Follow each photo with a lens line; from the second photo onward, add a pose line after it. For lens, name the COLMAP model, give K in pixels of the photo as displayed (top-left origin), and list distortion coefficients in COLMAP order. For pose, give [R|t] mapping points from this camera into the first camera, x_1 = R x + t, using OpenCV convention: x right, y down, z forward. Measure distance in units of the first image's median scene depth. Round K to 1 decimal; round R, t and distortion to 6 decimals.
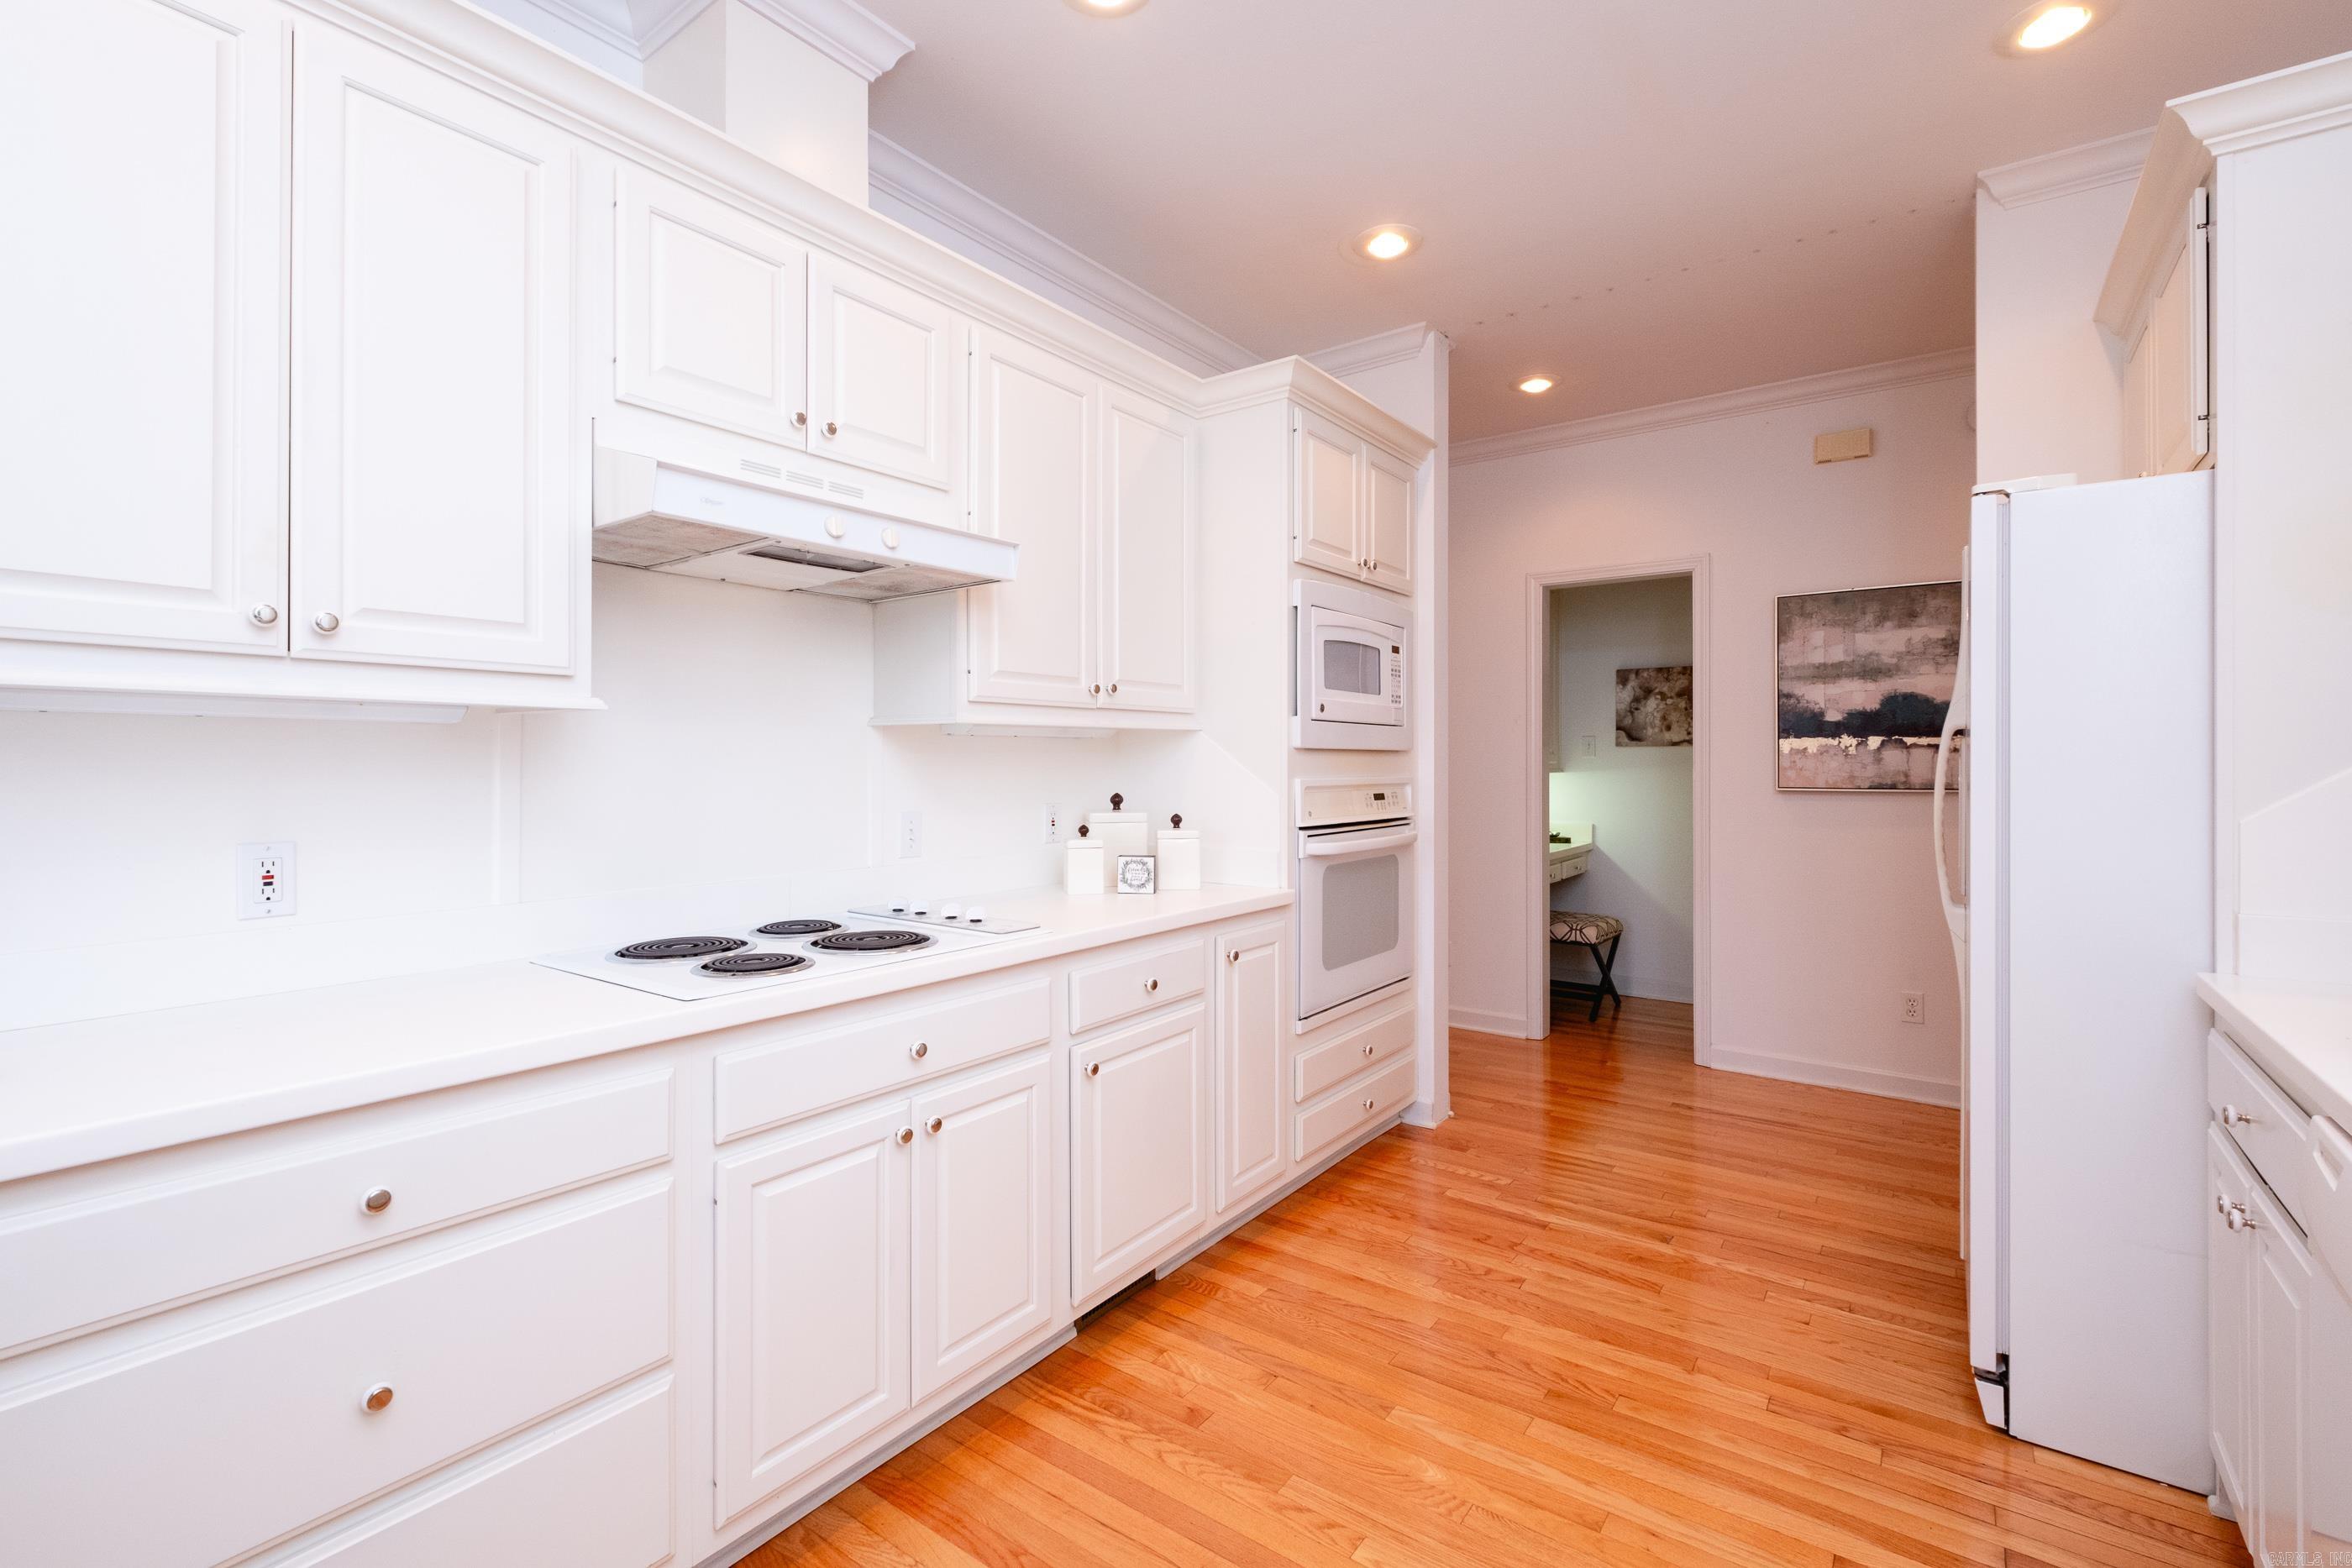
lens RADIAL K [[1042.3, 0, 1174.5], [0, 1042.3, 775.2], [0, 0, 1]] dist [0.009432, -0.001219]
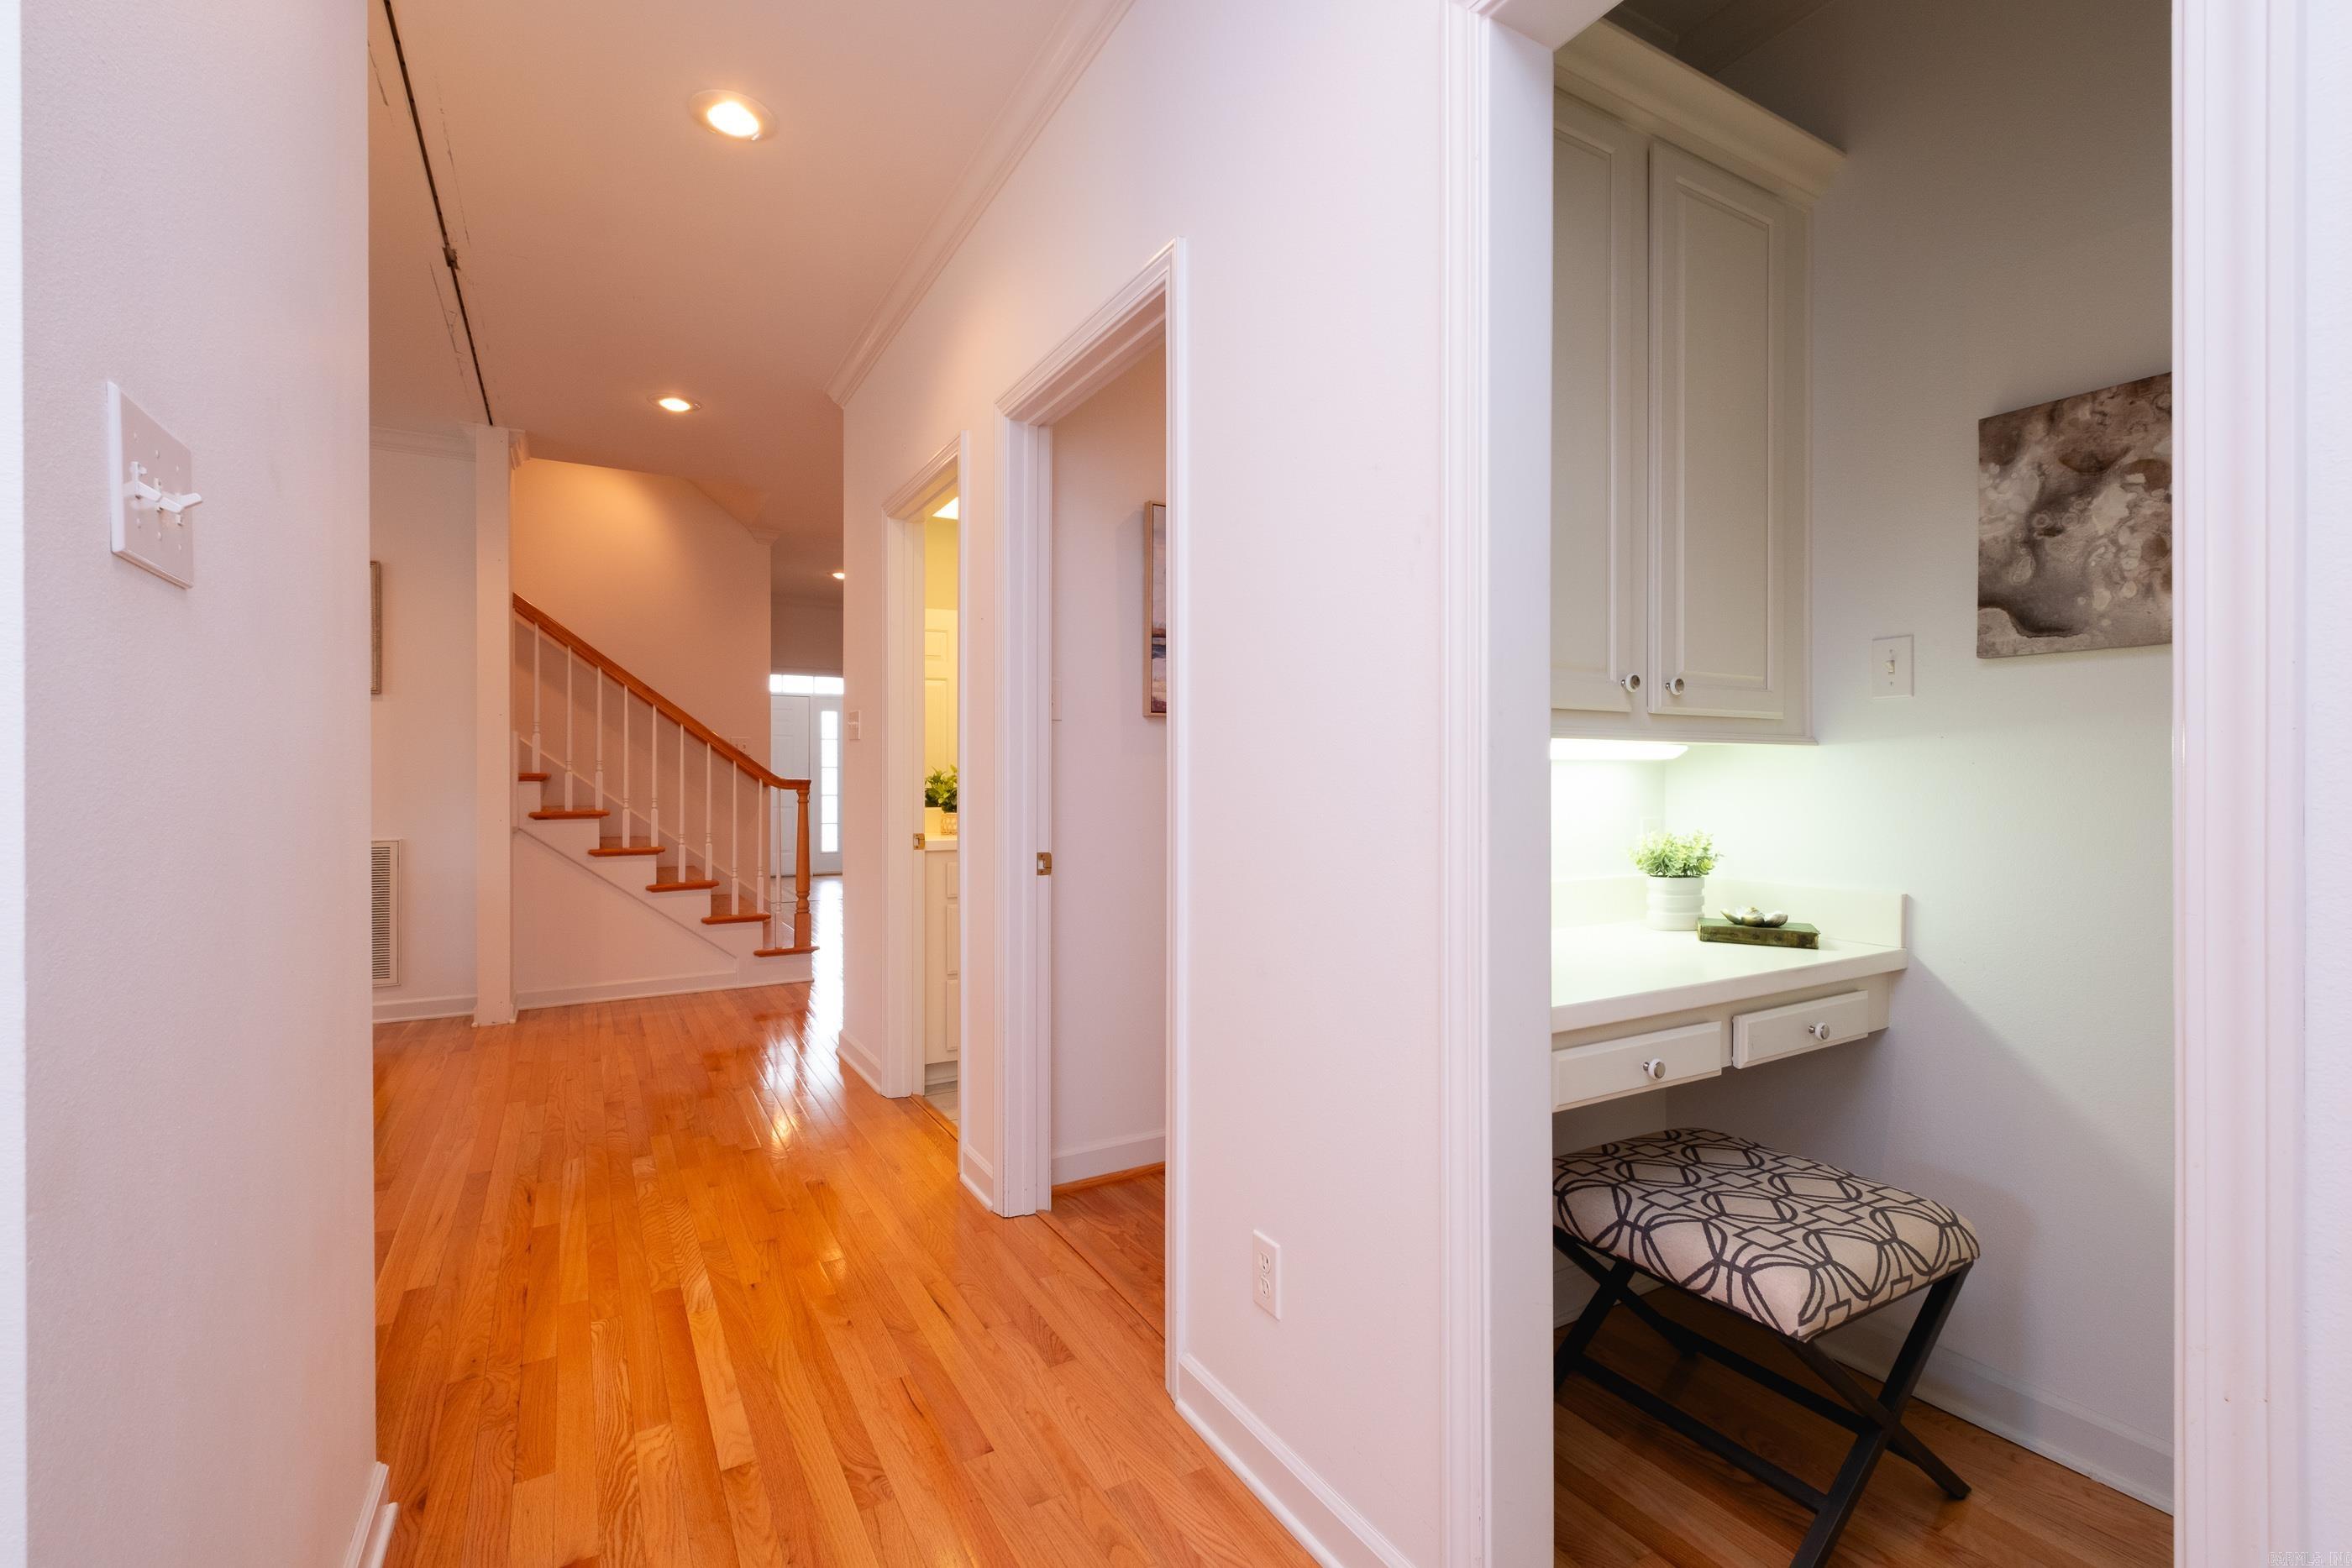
lens RADIAL K [[1042.3, 0, 1177.0], [0, 1042.3, 774.8], [0, 0, 1]] dist [0.009432, -0.001219]
pose [[0.916628, -0.001904, -0.399737, 0.405518], [-0.000860, 0.999977, -0.006733, 0.013474], [0.399741, 0.006516, 0.916605, 0.754261]]
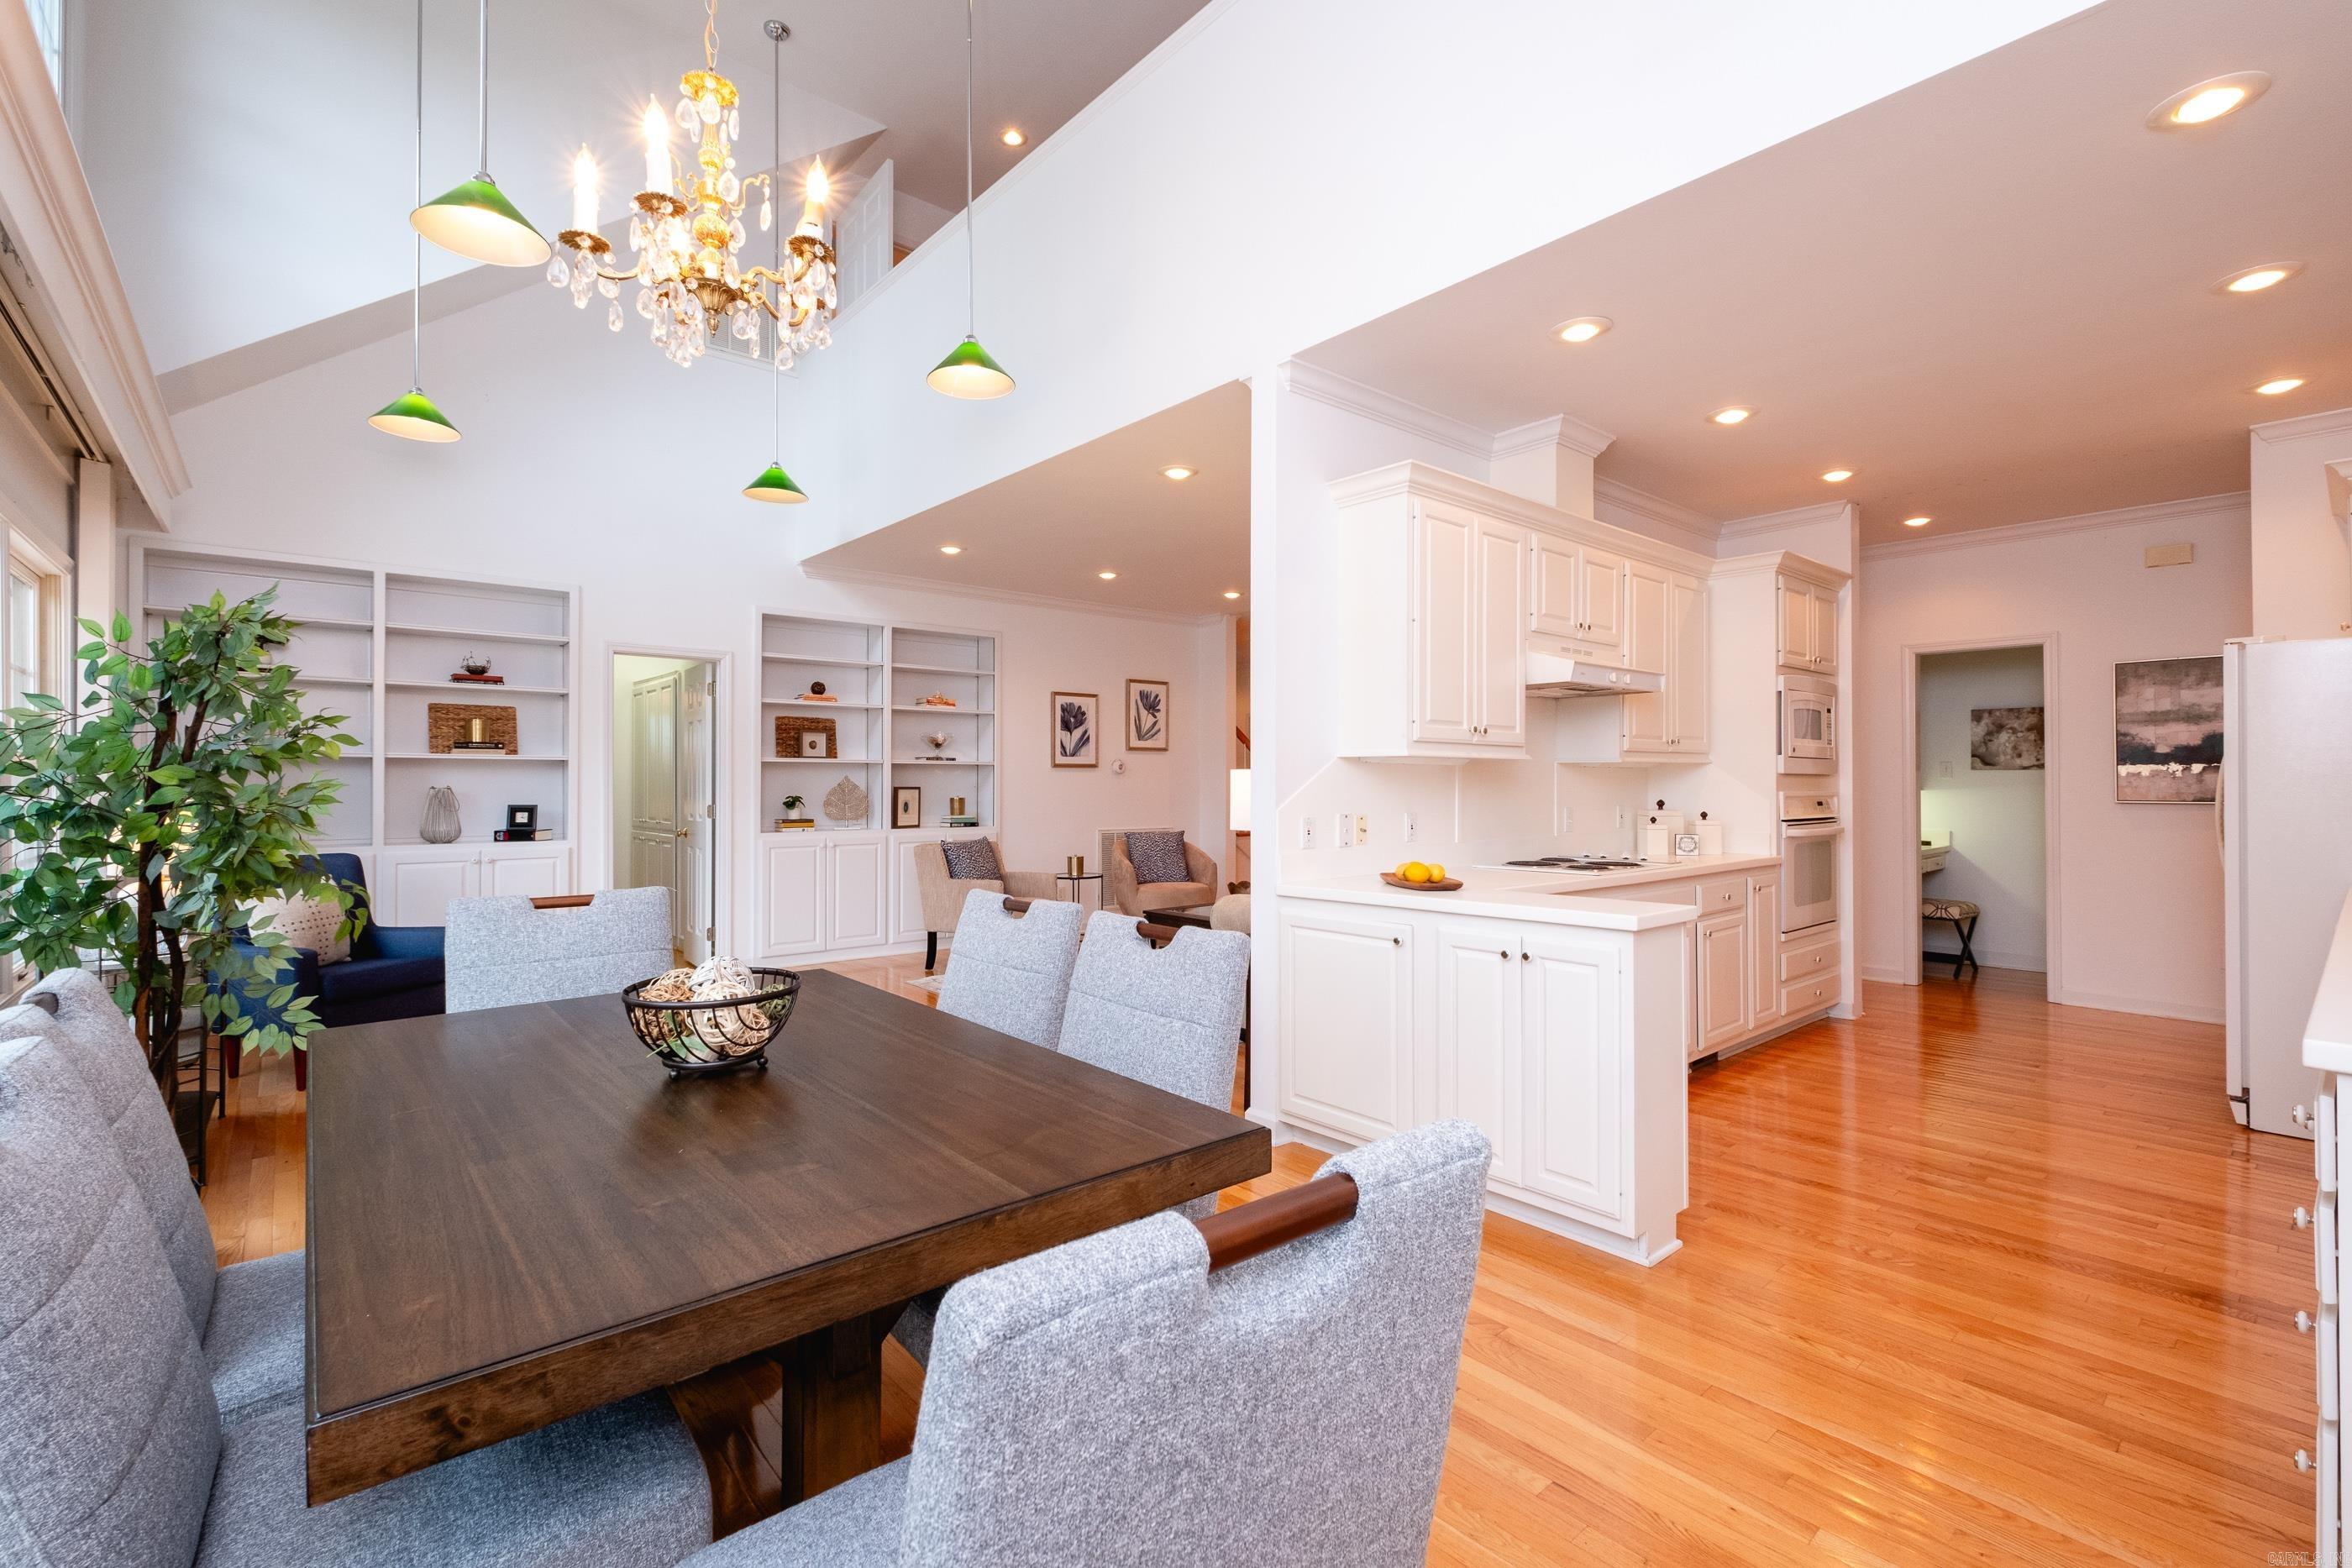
lens RADIAL K [[1042.3, 0, 1177.1], [0, 1042.3, 784.8], [0, 0, 1]] dist [0.009432, -0.001219]
pose [[0.976147, -0.000963, -0.217107, -0.304697], [-0.001644, 0.999929, -0.011827, 0.008733], [0.217103, 0.011902, 0.976076, -0.567760]]
